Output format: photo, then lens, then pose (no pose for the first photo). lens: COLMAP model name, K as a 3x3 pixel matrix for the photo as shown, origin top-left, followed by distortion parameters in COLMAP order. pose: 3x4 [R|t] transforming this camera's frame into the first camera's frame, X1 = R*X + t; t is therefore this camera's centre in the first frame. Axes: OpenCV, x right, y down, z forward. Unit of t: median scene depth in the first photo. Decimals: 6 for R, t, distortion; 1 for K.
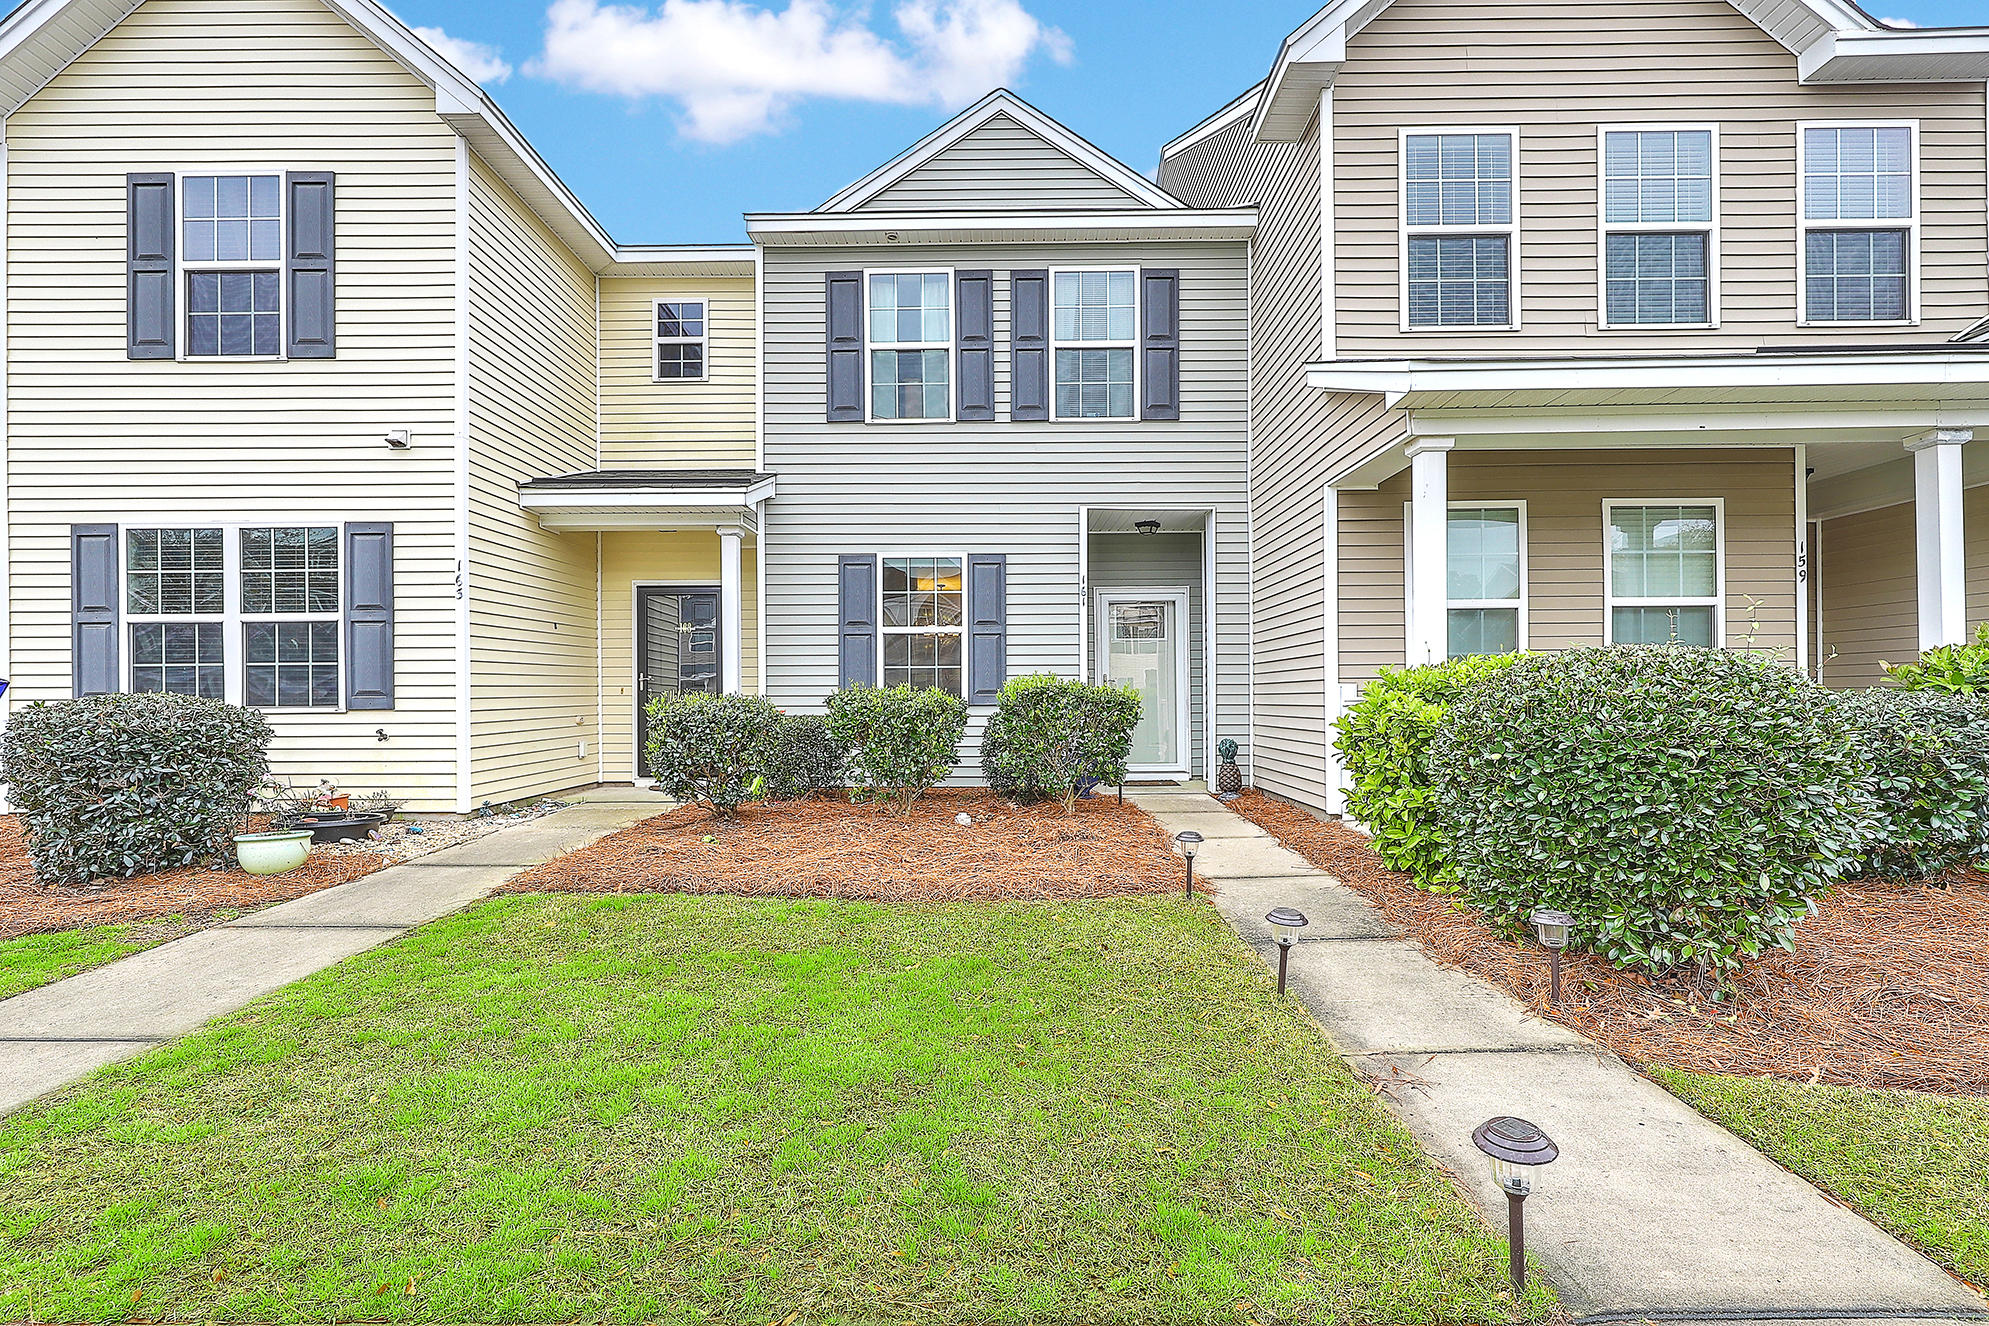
lens RADIAL K [[945.3, 0, 995.3], [0, 945.3, 668.3], [0, 0, 1]] dist [-0.001566, -0.000588]
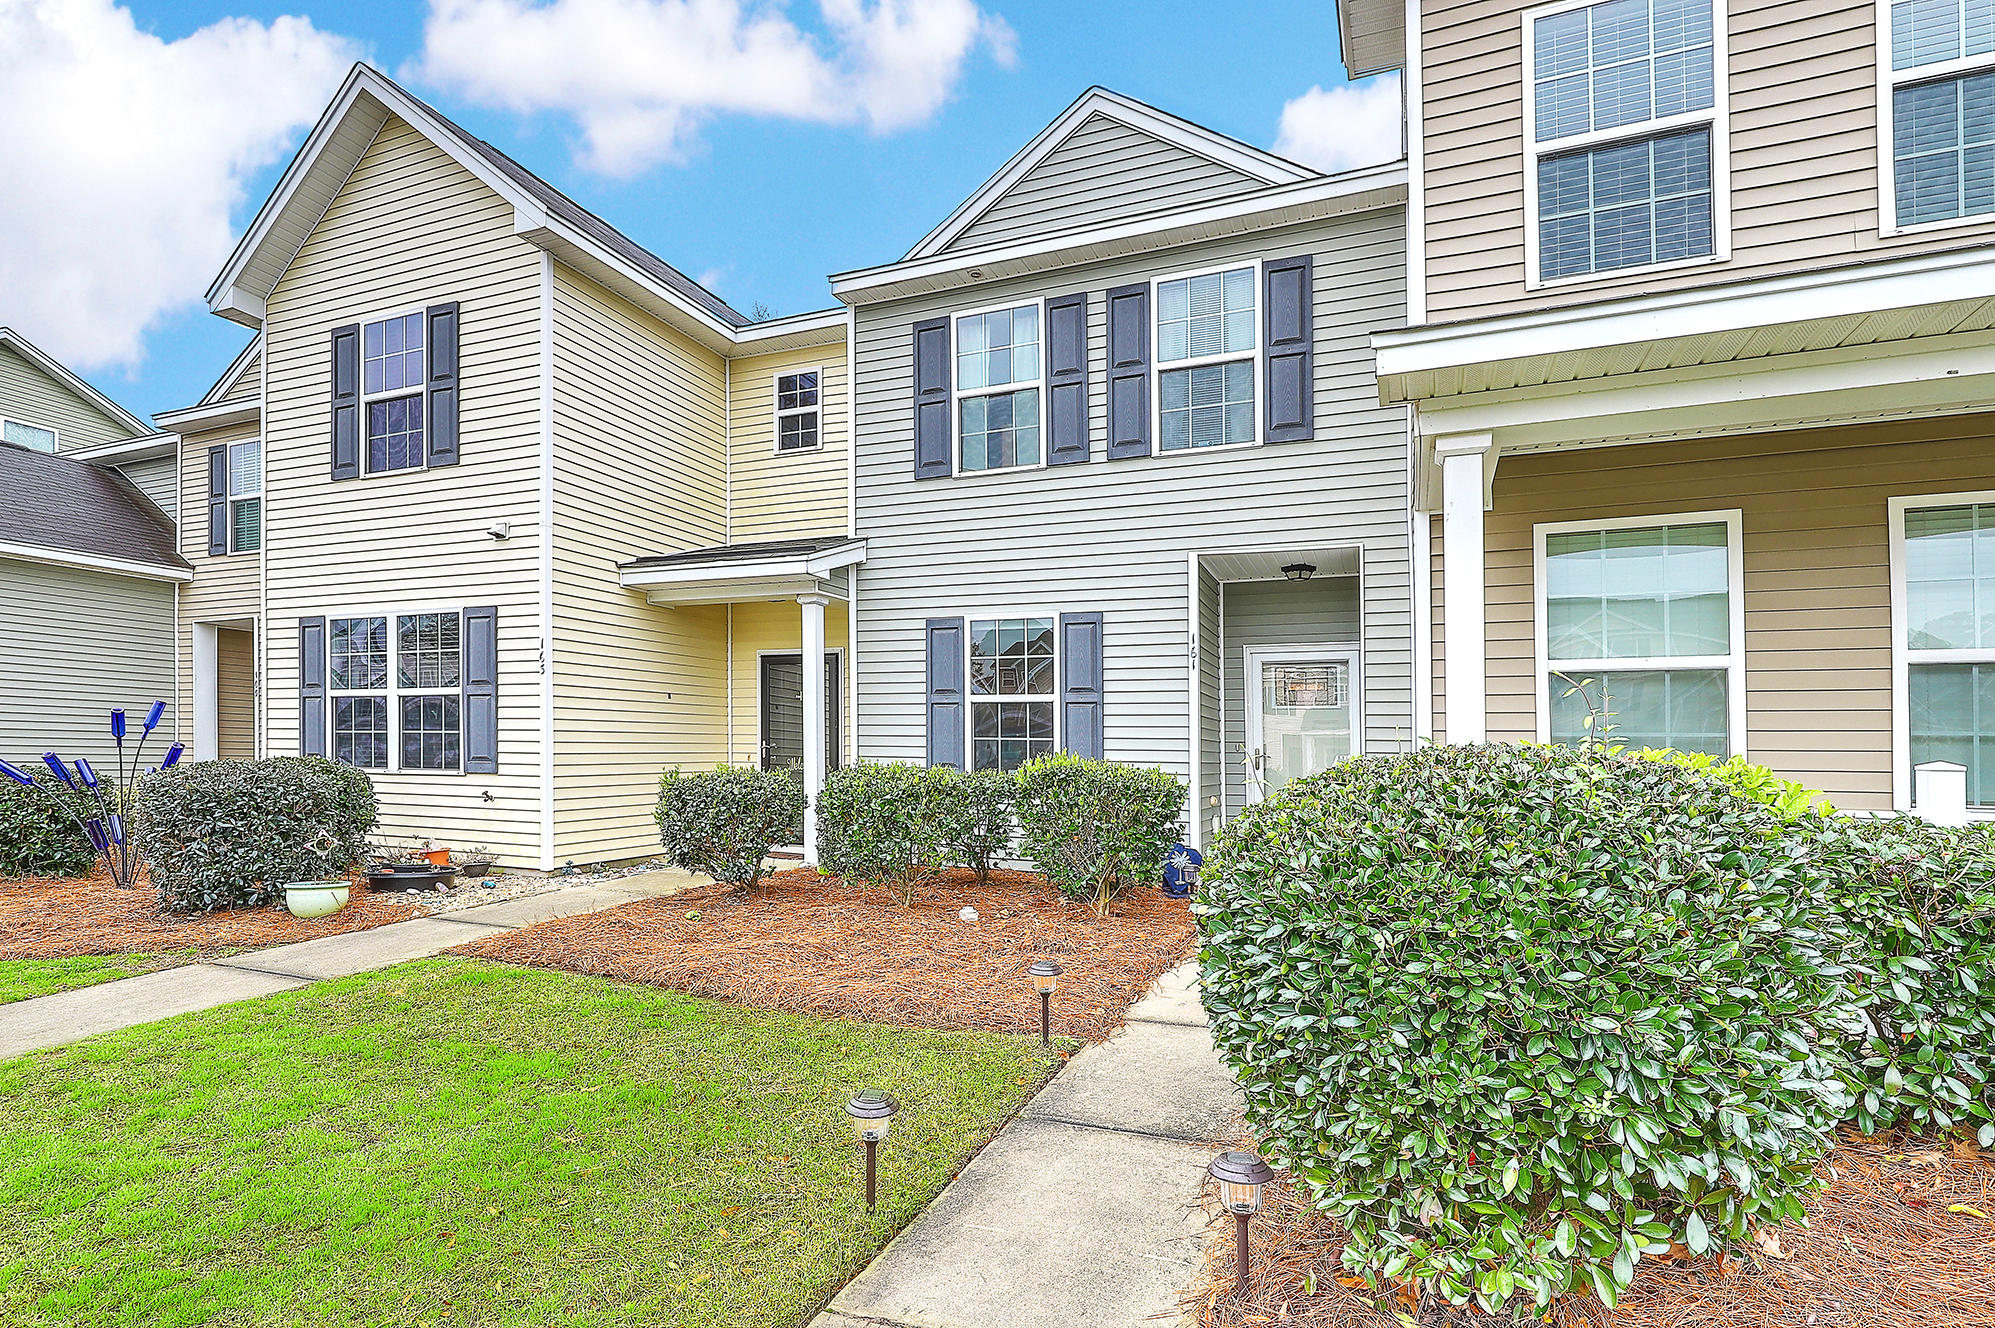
lens RADIAL K [[984.3, 0, 935.8], [0, 984.3, 718.1], [0, 0, 1]] dist [0.000880, -0.001148]
pose [[0.923780, 0.004792, -0.382894, 0.272937], [-0.008710, 0.999926, -0.008500, -0.015990], [0.382825, 0.011187, 0.923753, 0.119280]]
